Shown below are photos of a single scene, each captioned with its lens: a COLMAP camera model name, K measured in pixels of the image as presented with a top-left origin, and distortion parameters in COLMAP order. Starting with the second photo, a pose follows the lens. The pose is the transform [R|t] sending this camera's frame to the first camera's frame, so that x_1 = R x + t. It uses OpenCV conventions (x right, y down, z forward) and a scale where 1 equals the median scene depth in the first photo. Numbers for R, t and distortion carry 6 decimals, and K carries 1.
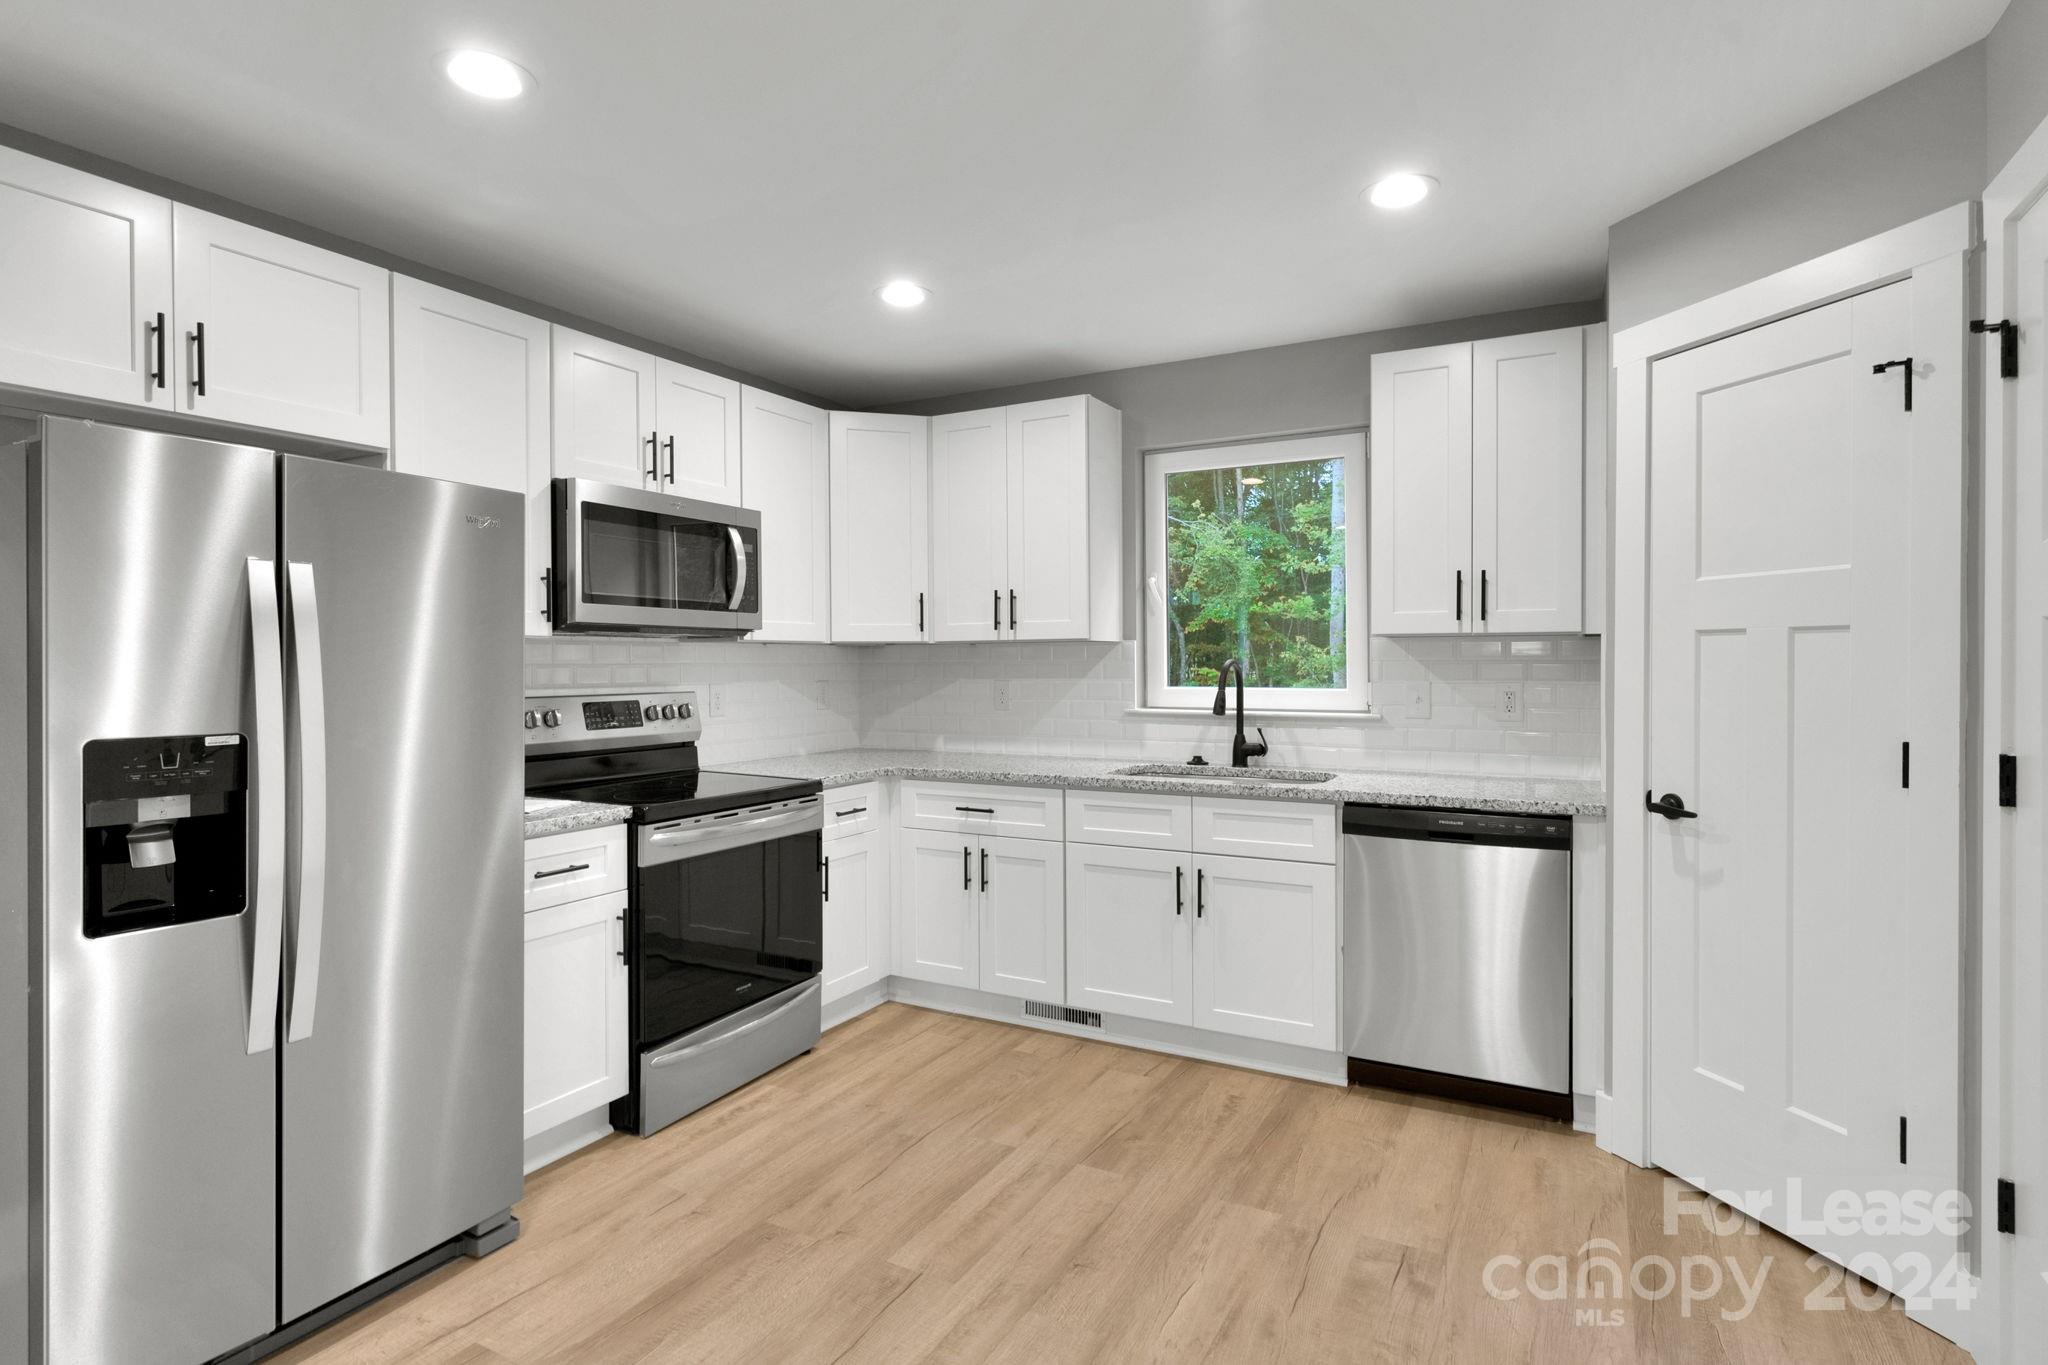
lens RADIAL K [[1059.6, 0, 1011.0], [0, 1059.6, 673.8], [0, 0, 1]] dist [0.001097, -0.000861]
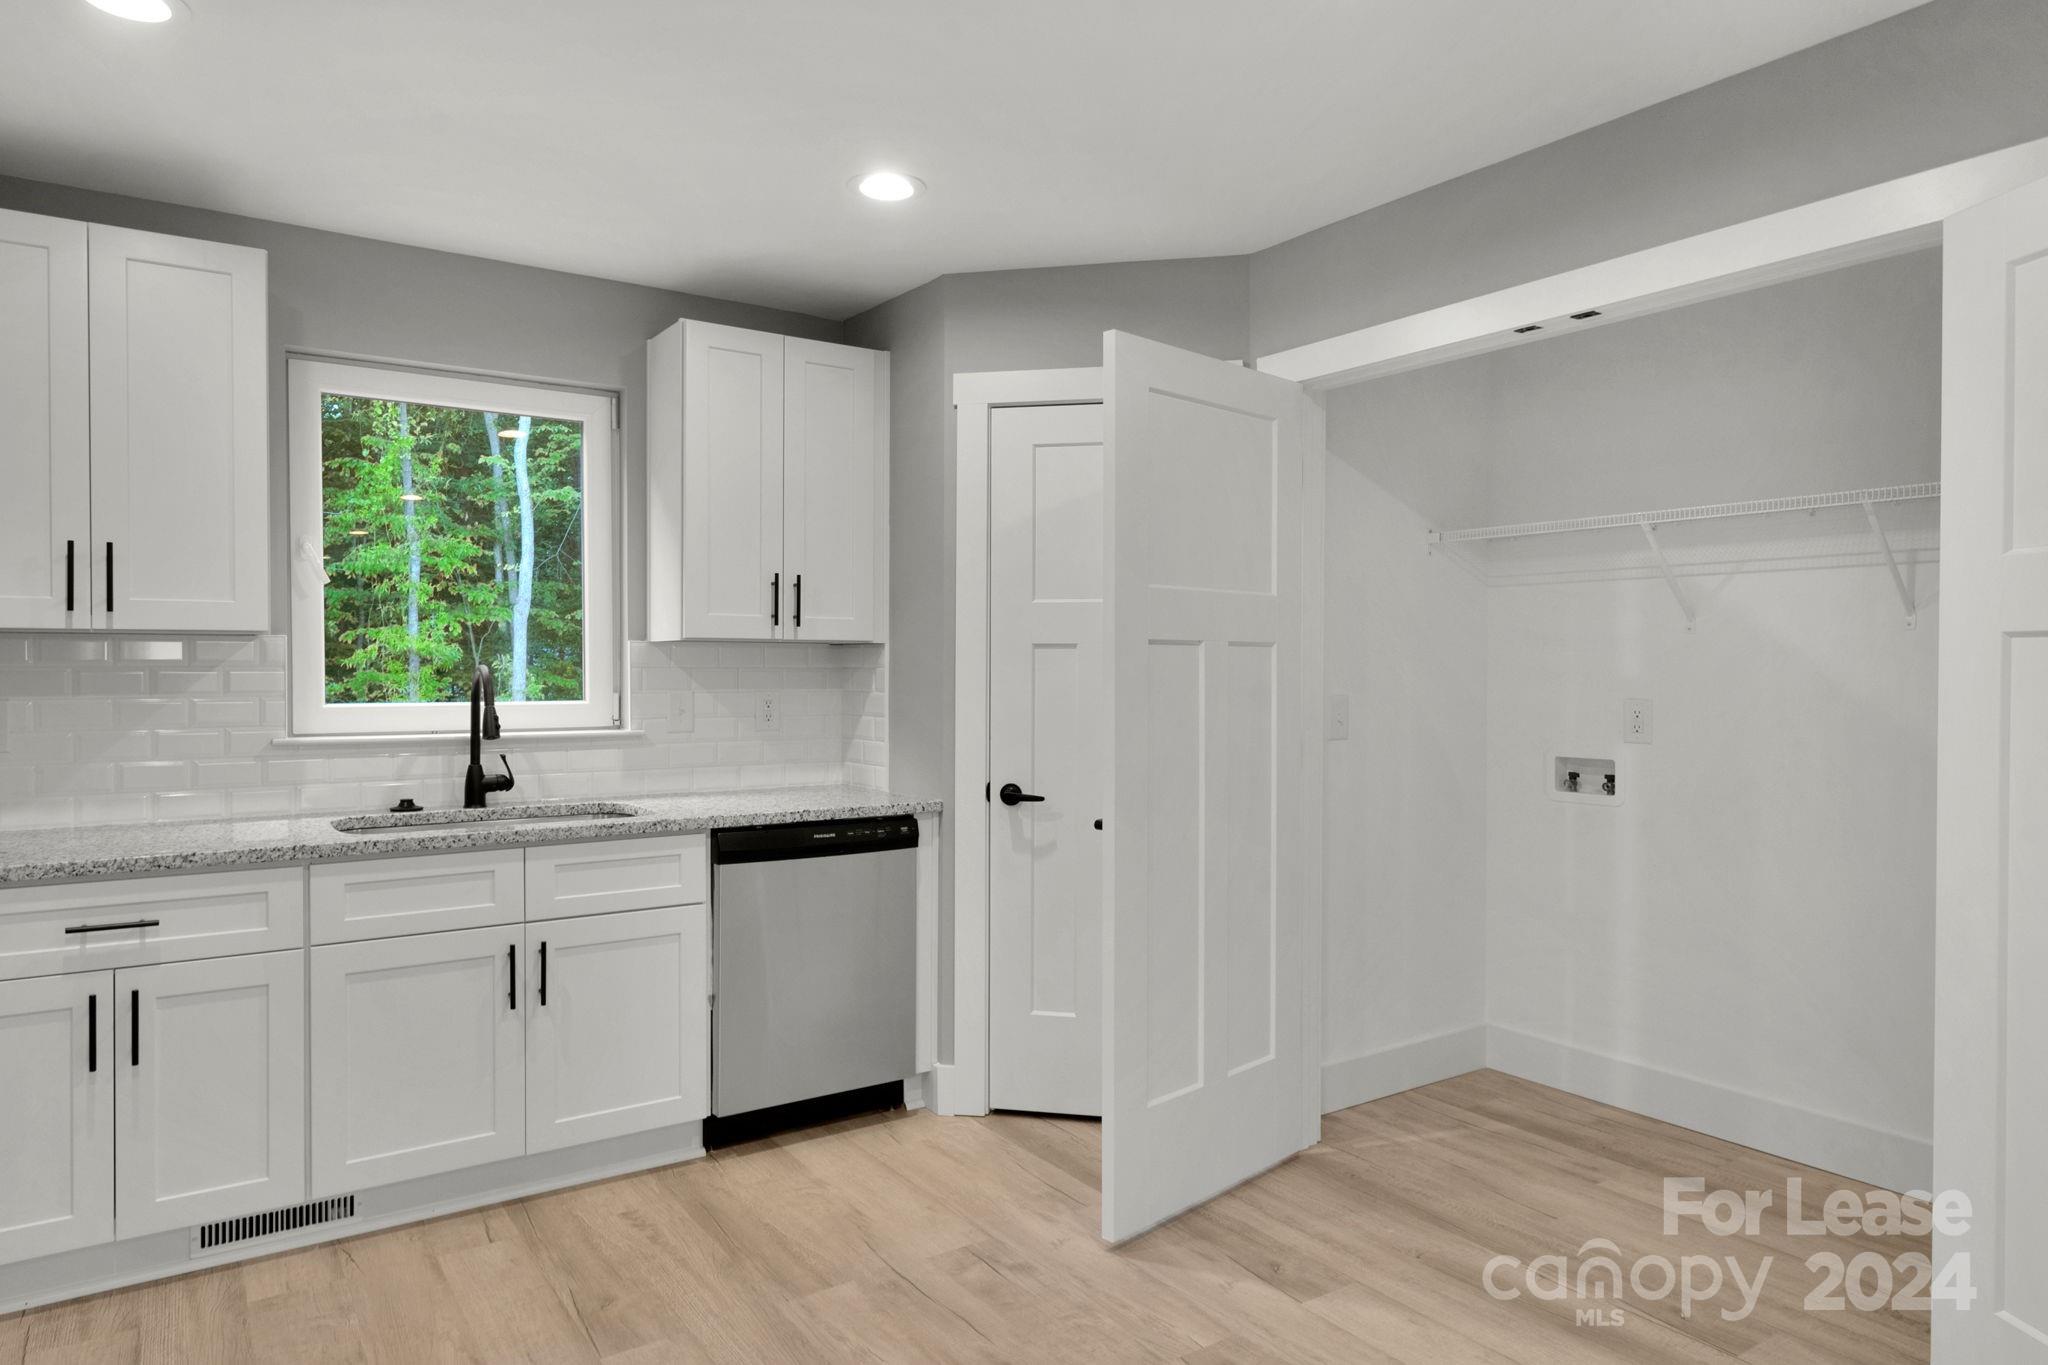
lens RADIAL K [[1263.1, 0, 1024.0], [0, 1263.1, 682.5], [0, 0, 1]] dist [0.004406, 0.002024]
pose [[0.443315, -0.006056, 0.896345, -0.461664], [0.006649, 0.999972, 0.003468, -0.001922], [-0.896341, 0.004423, 0.443343, 0.279253]]
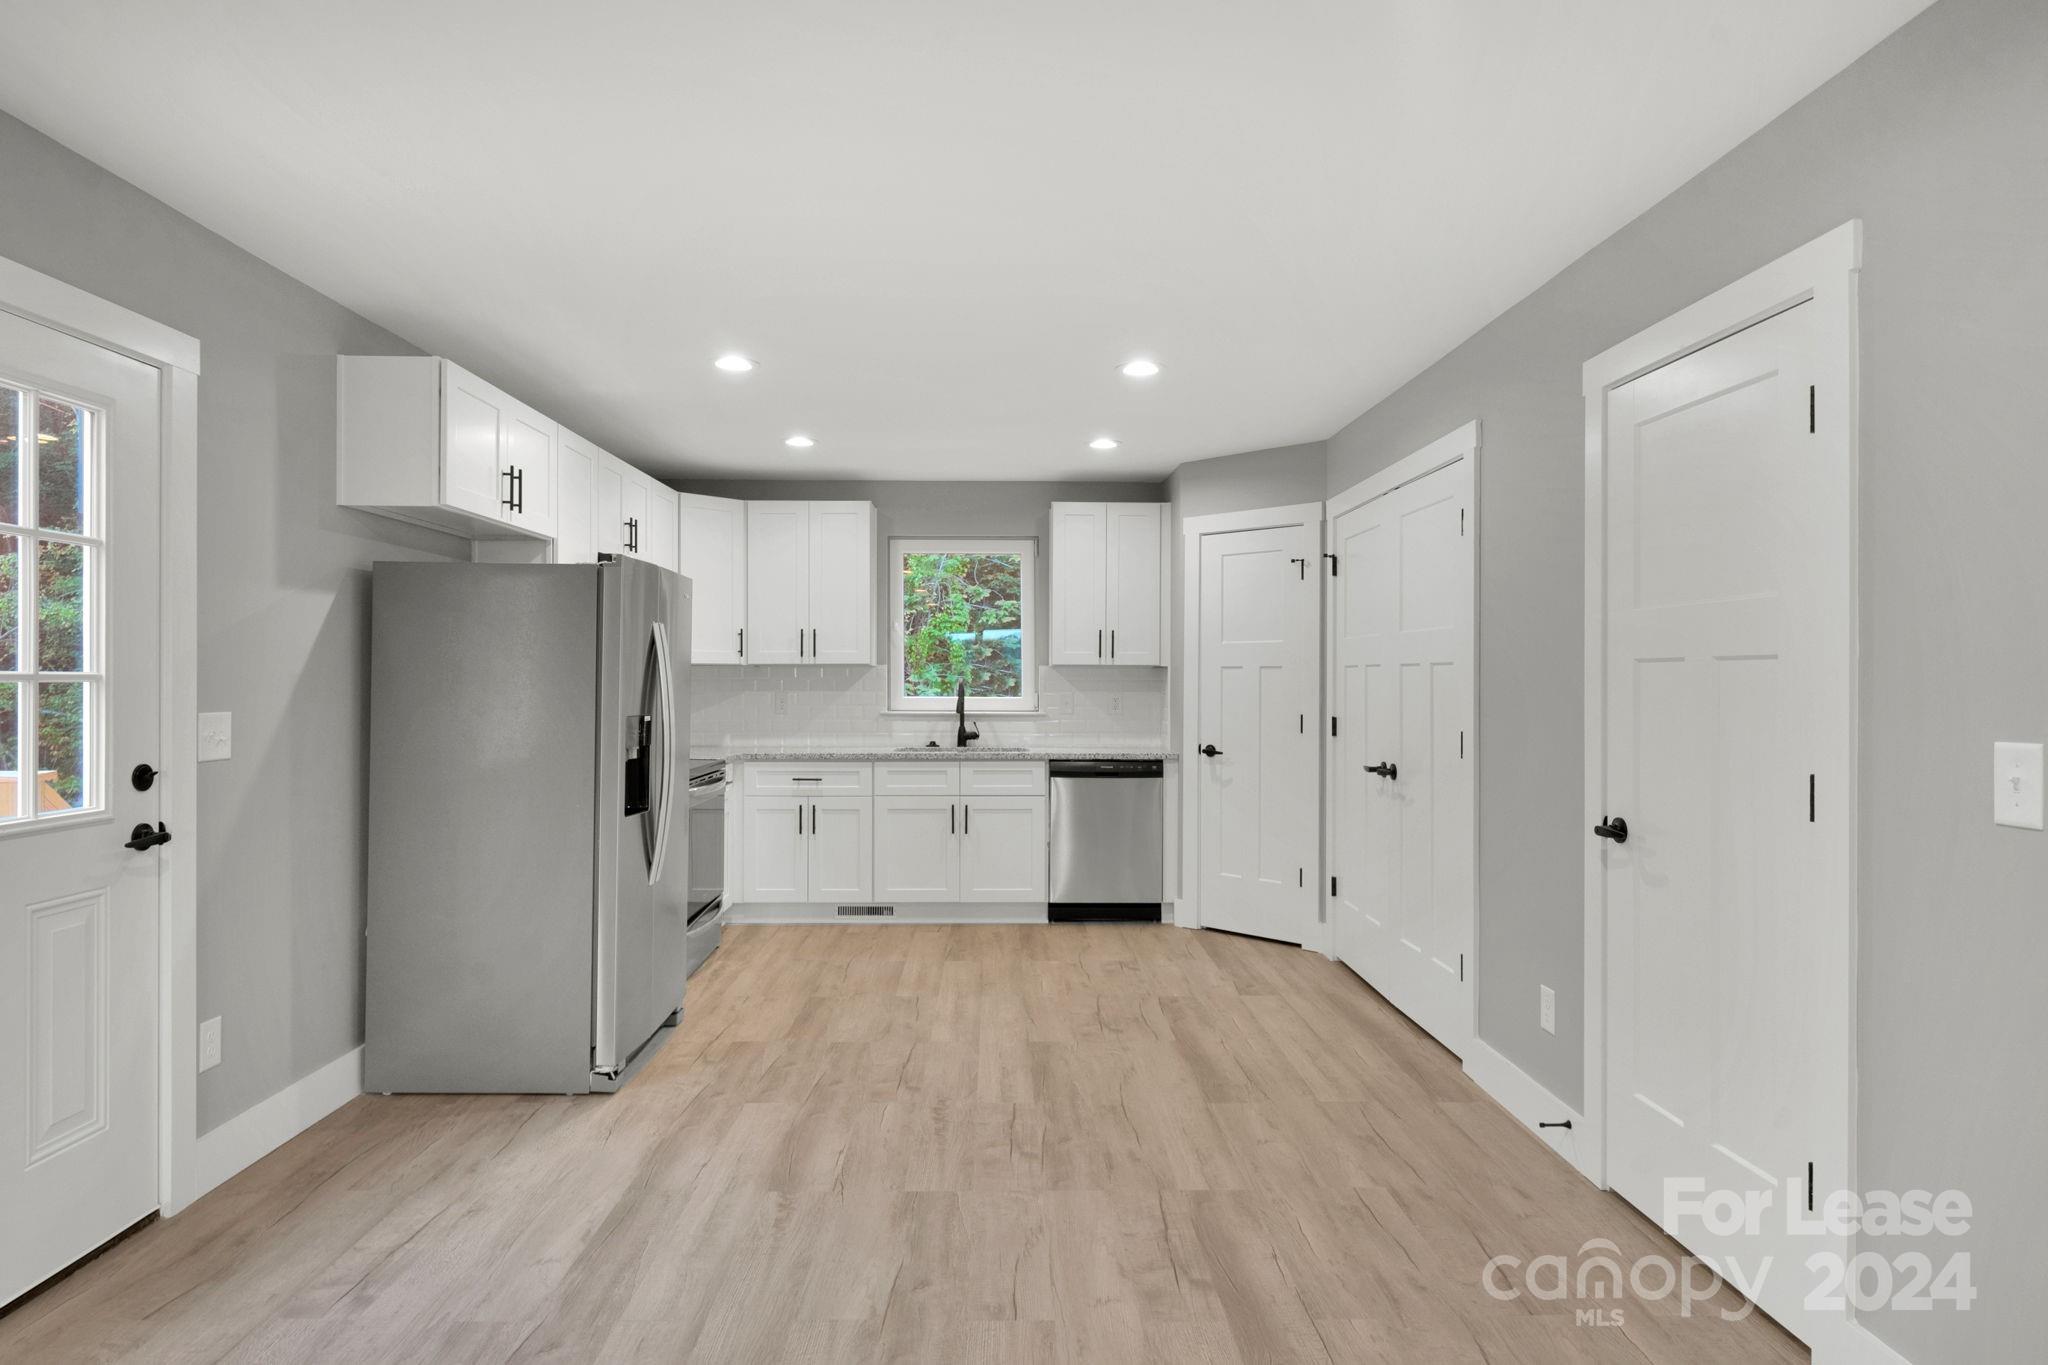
lens RADIAL K [[1201.7, 0, 1021.4], [0, 1201.7, 686.2], [0, 0, 1]] dist [-0.000825, -0.000603]
pose [[0.864399, 0.002338, 0.502802, -0.668708], [0.000007, 0.999989, -0.004662, 0.006970], [-0.502807, 0.004033, 0.864389, -0.646603]]
